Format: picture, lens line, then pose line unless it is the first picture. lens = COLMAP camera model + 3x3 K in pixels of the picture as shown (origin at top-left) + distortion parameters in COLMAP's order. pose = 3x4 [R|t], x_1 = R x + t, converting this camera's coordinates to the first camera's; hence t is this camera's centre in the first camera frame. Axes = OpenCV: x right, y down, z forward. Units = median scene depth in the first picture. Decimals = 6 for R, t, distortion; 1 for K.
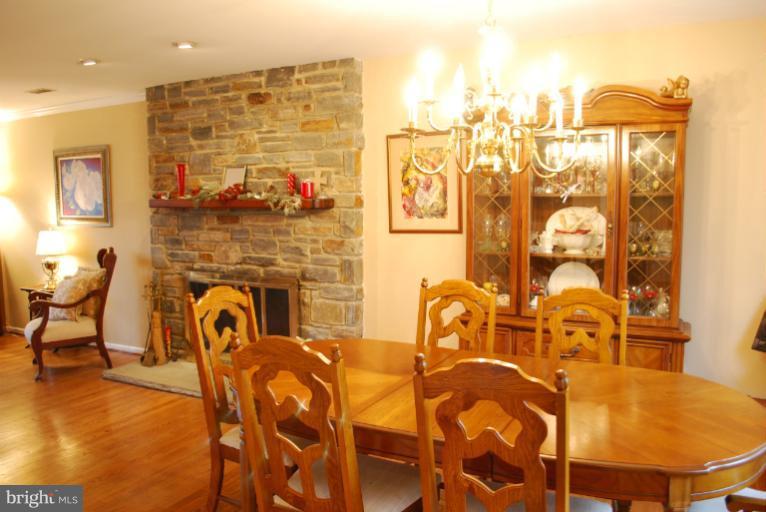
lens RADIAL K [[600.8, 0, 379.6], [0, 600.8, 257.0], [0, 0, 1]] dist [-0.084587, 0.010924]
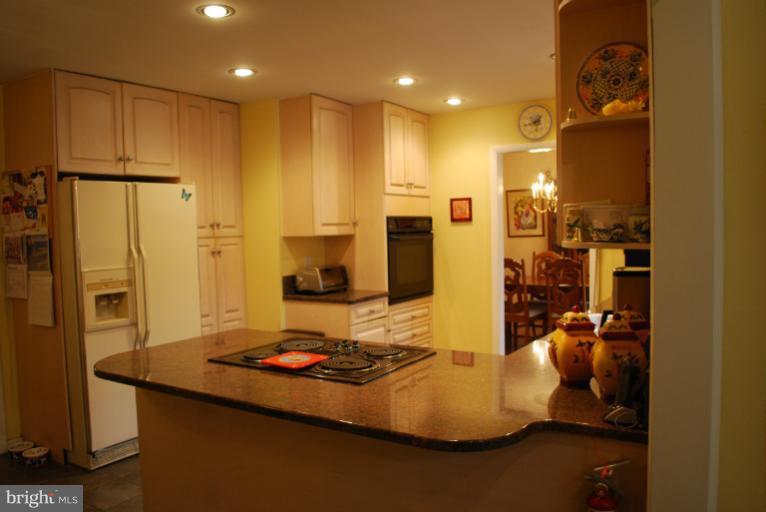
lens RADIAL K [[600.8, 0, 379.6], [0, 600.8, 257.0], [0, 0, 1]] dist [-0.084587, 0.010924]
pose [[0.996265, -0.012325, -0.085468, -0.232457], [0.008937, 0.999163, -0.039907, 0.098906], [0.085889, 0.038994, 0.995541, -1.013956]]
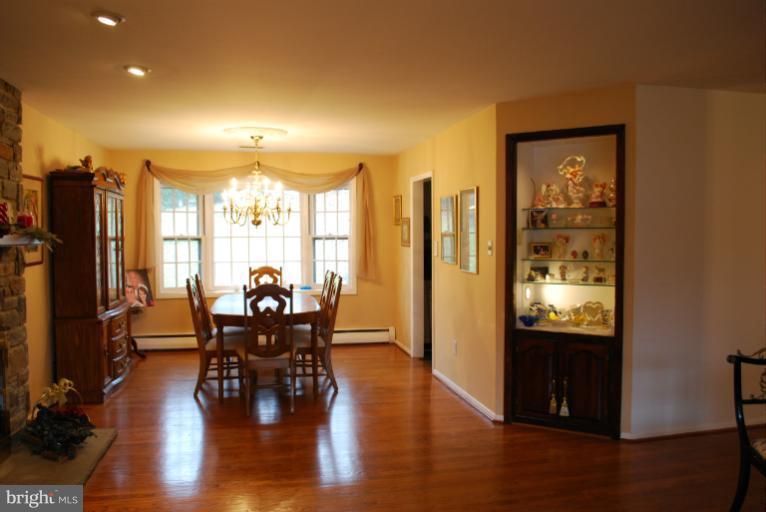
lens RADIAL K [[600.8, 0, 379.6], [0, 600.8, 257.0], [0, 0, 1]] dist [-0.084587, 0.010924]
pose [[-0.633278, -0.024779, 0.773528, -1.057853], [0.080310, 0.991987, 0.097526, -0.099276], [-0.769746, 0.123883, -0.626214, 1.067700]]
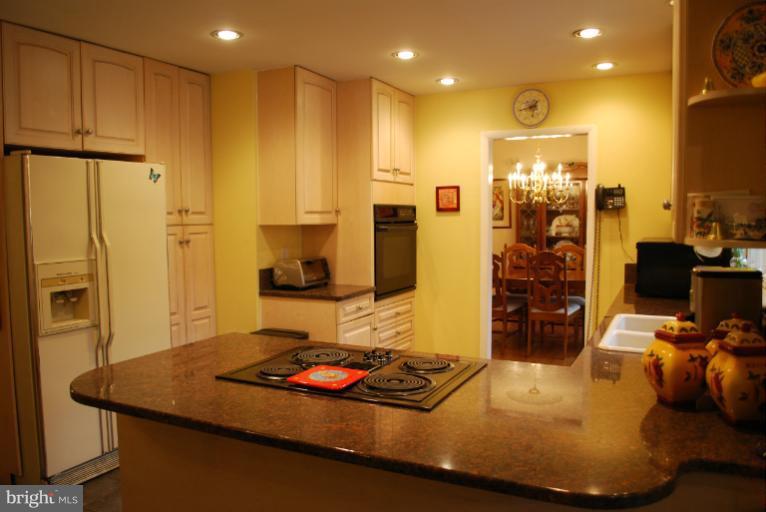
lens RADIAL K [[600.8, 0, 379.6], [0, 600.8, 257.0], [0, 0, 1]] dist [-0.084587, 0.010924]
pose [[0.999667, -0.002701, 0.025676, -0.326067], [0.003237, 0.999778, -0.020838, 0.090220], [-0.025614, 0.020914, 0.999453, -0.928037]]
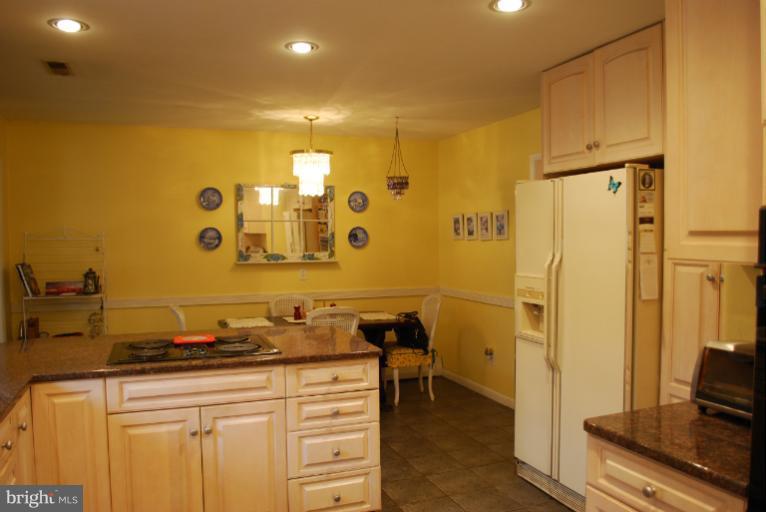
lens RADIAL K [[600.8, 0, 379.6], [0, 600.8, 257.0], [0, 0, 1]] dist [-0.084587, 0.010924]
pose [[-0.663529, 0.038992, -0.747134, 0.014999], [-0.058276, 0.992913, 0.103573, -0.010622], [0.745878, 0.112263, -0.656554, 0.094803]]
